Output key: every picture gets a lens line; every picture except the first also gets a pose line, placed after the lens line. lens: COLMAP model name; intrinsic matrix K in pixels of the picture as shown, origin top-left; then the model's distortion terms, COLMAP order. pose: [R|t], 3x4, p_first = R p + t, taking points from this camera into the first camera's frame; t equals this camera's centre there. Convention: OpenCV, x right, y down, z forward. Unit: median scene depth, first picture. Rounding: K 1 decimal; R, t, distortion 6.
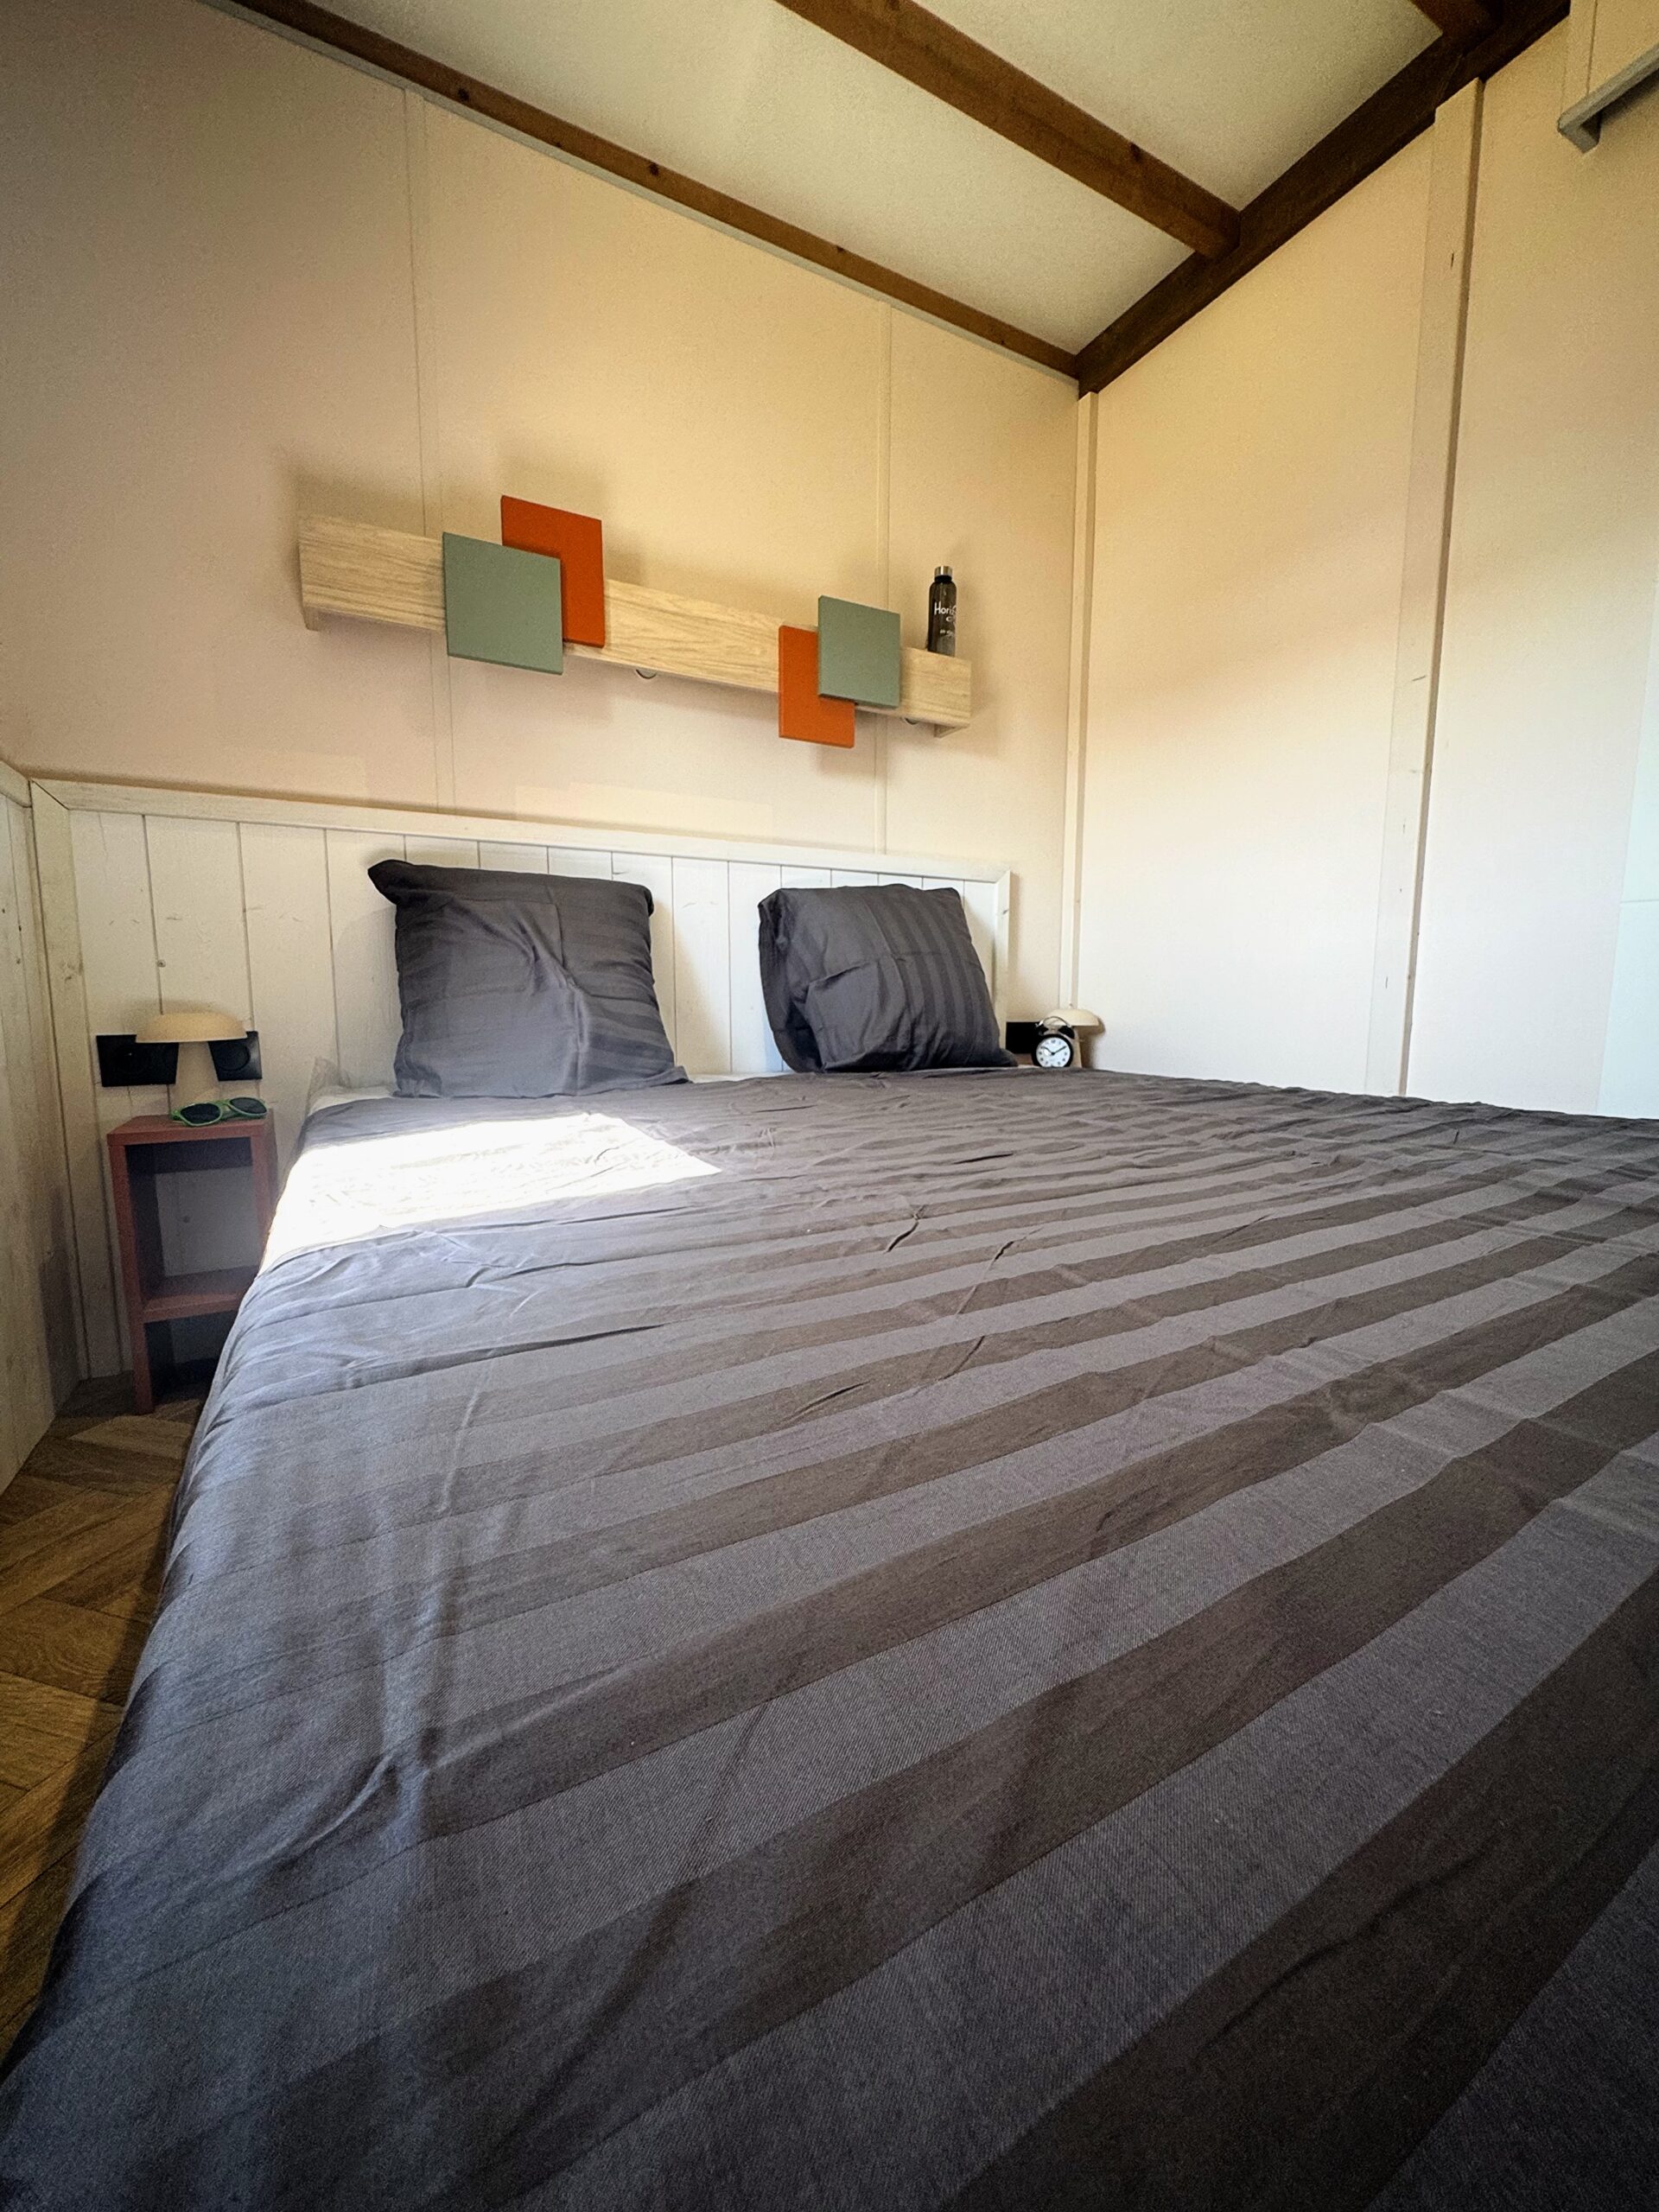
lens RADIAL K [[888.9, 0, 832.9], [0, 888.9, 1101.1], [0, 0, 1]] dist [-0.000582, -0.000019]
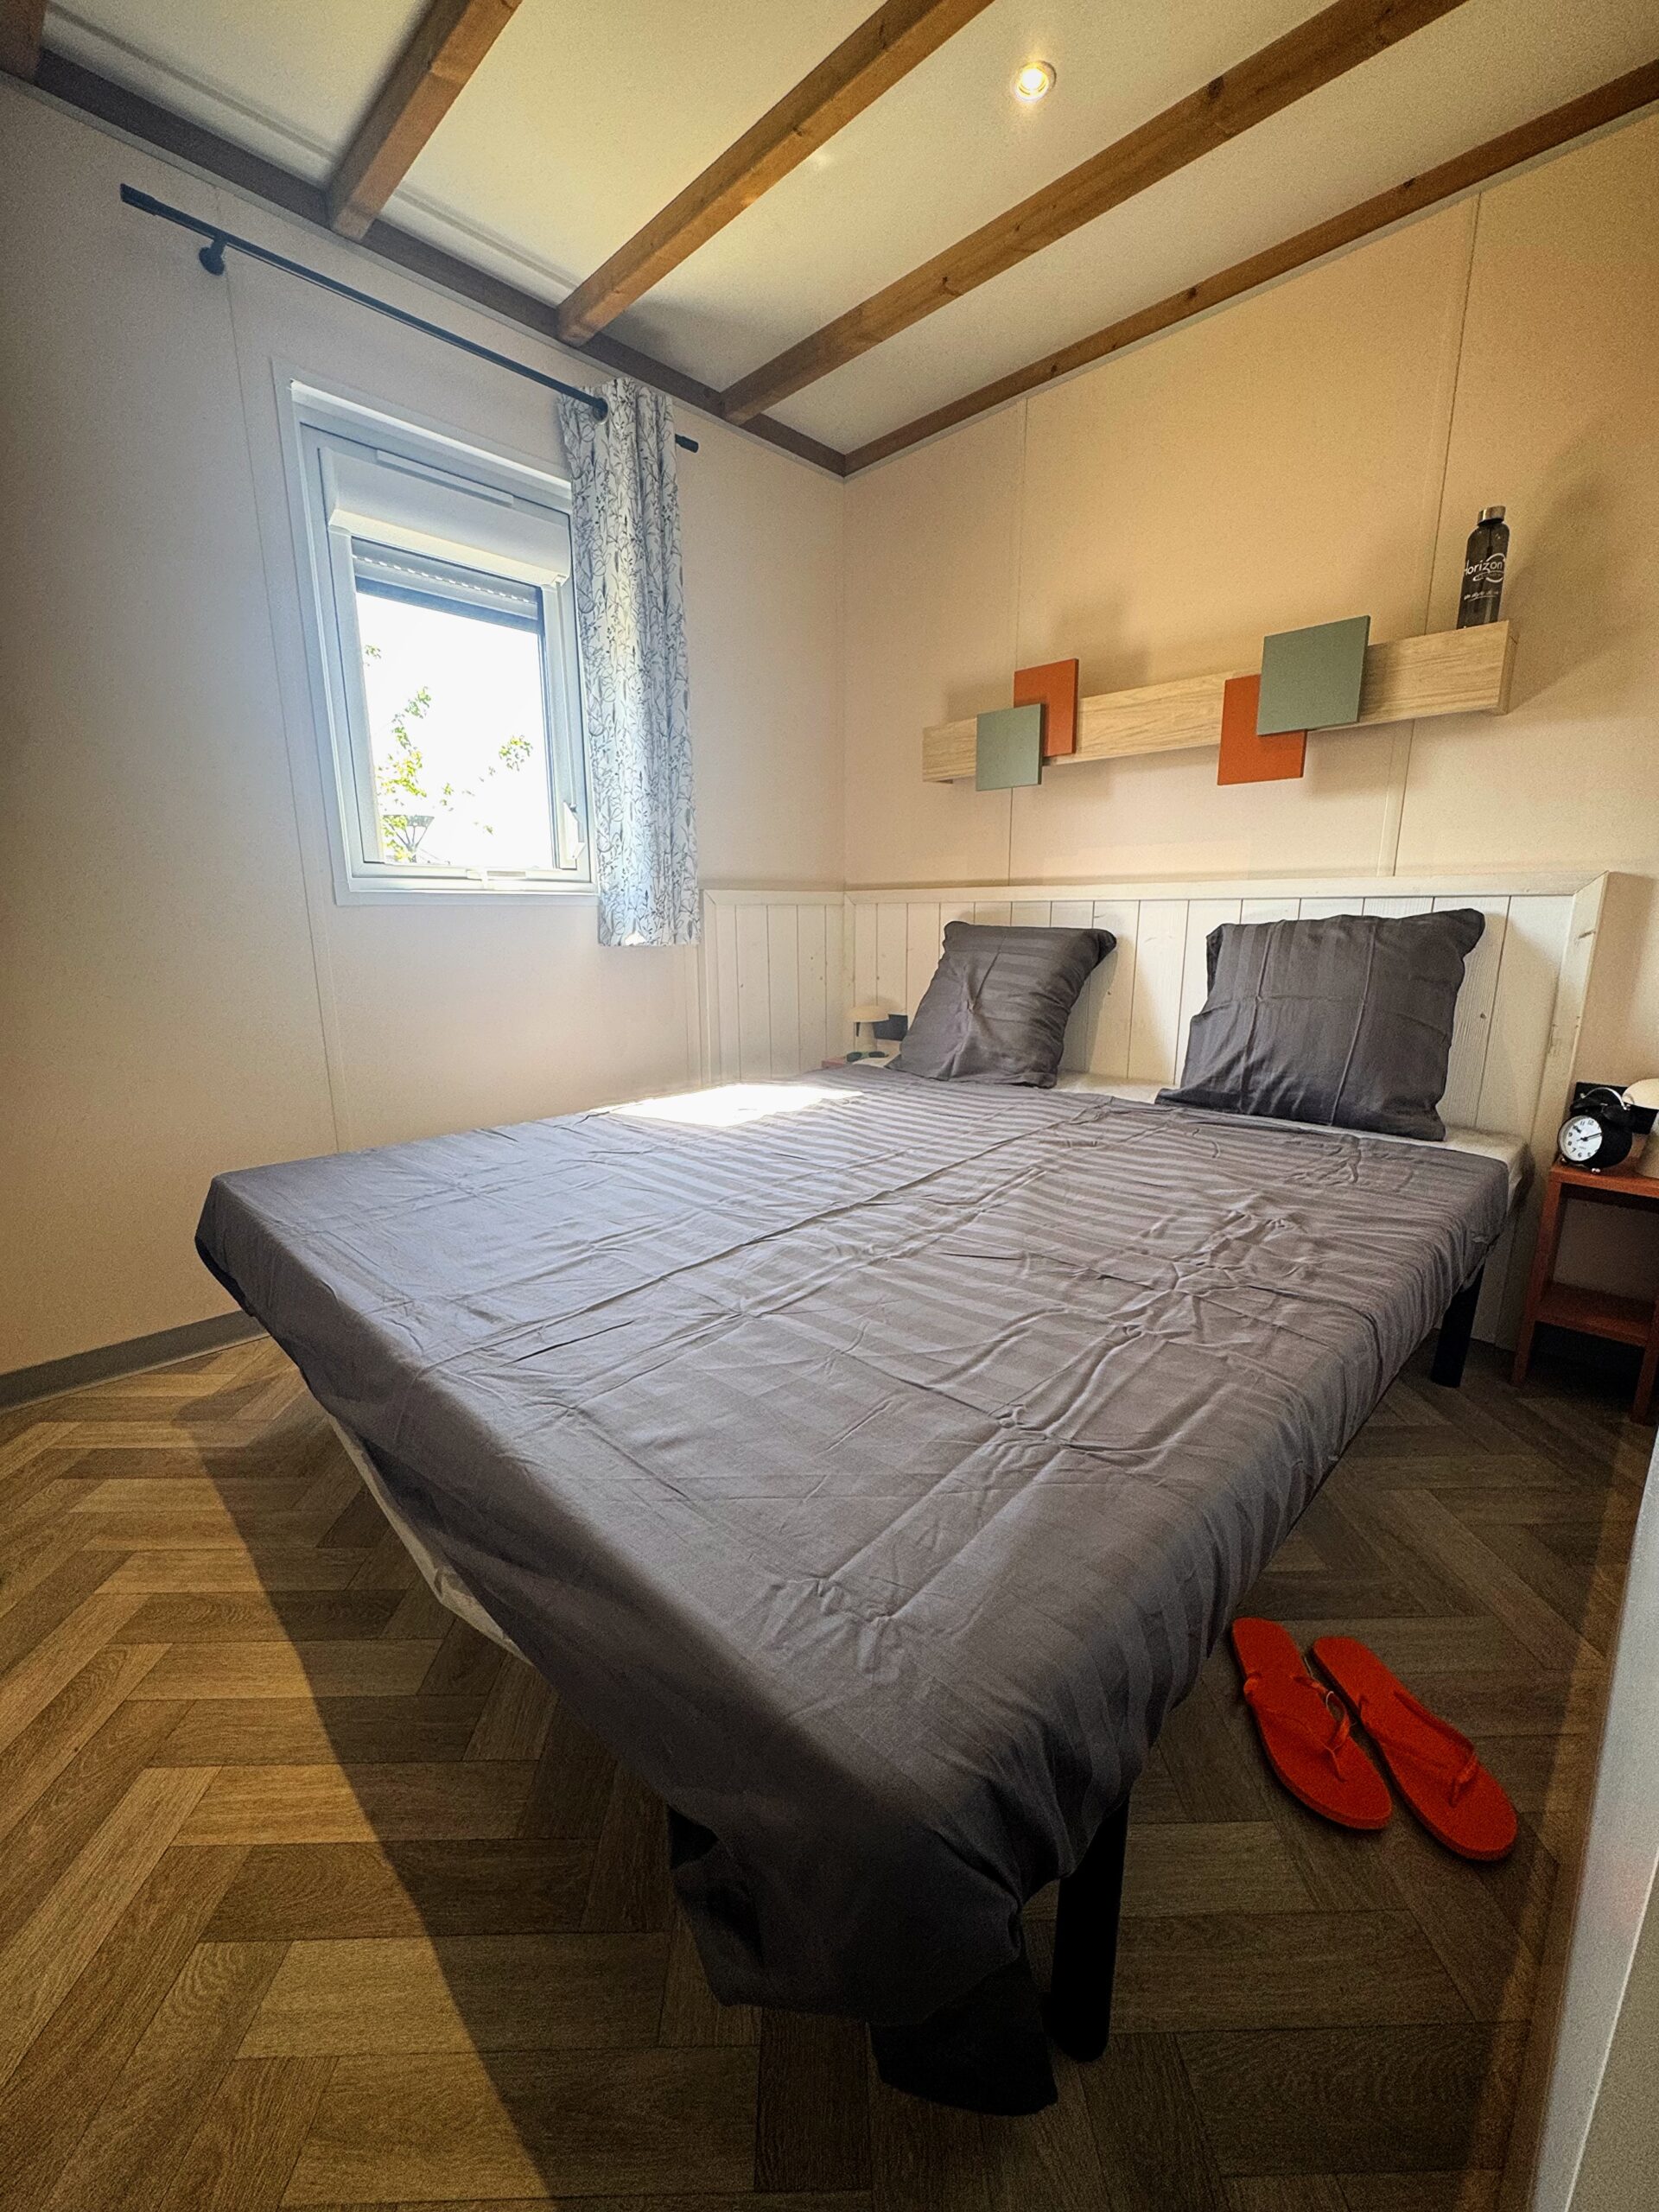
lens RADIAL K [[888.9, 0, 823.7], [0, 888.9, 1118.7], [0, 0, 1]] dist [-0.000582, -0.000019]
pose [[0.288297, 0.216178, -0.932819, 0.906159], [-0.109529, 0.975233, 0.192156, -0.172601], [0.951256, 0.046773, 0.304834, 0.237858]]
